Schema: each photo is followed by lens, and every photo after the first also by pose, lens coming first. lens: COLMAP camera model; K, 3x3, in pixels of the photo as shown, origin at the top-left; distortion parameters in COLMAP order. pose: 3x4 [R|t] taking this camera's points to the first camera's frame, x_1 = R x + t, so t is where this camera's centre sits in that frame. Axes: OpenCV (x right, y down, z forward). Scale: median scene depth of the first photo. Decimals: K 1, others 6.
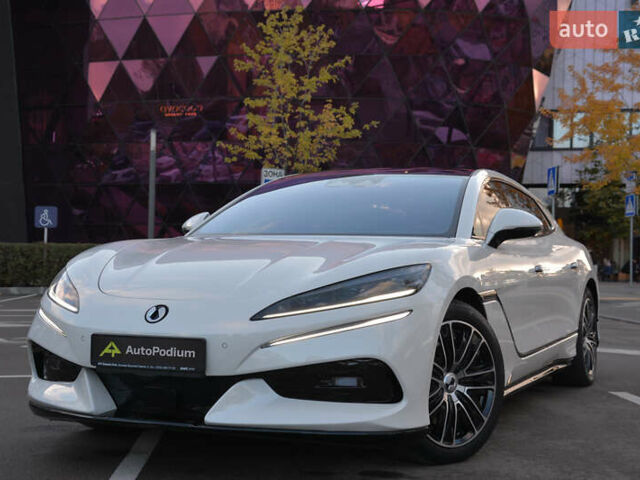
lens RADIAL K [[1138.3, 0, 320.0], [0, 1138.3, 240.0], [0, 0, 1]] dist [0.187202, 0.087282]
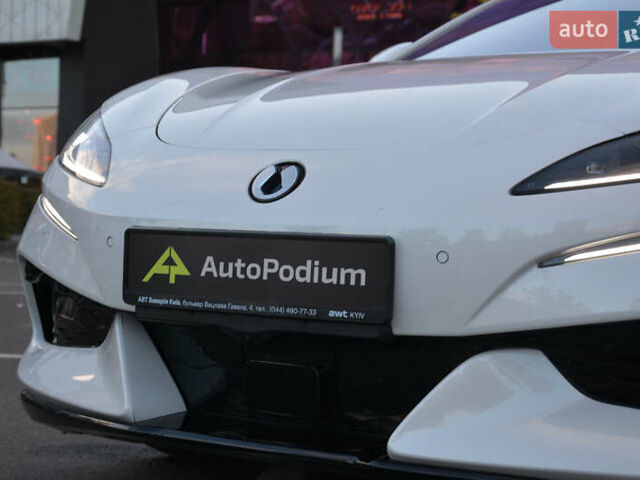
lens RADIAL K [[1355.2, 0, 320.0], [0, 1355.2, 240.0], [0, 0, 1]] dist [0.364615, 0.315236]
pose [[0.988162, 0.025219, -0.151328, -0.053038], [-0.025190, 0.999680, 0.002110, 0.083510], [0.151333, 0.001727, 0.988481, 0.519289]]
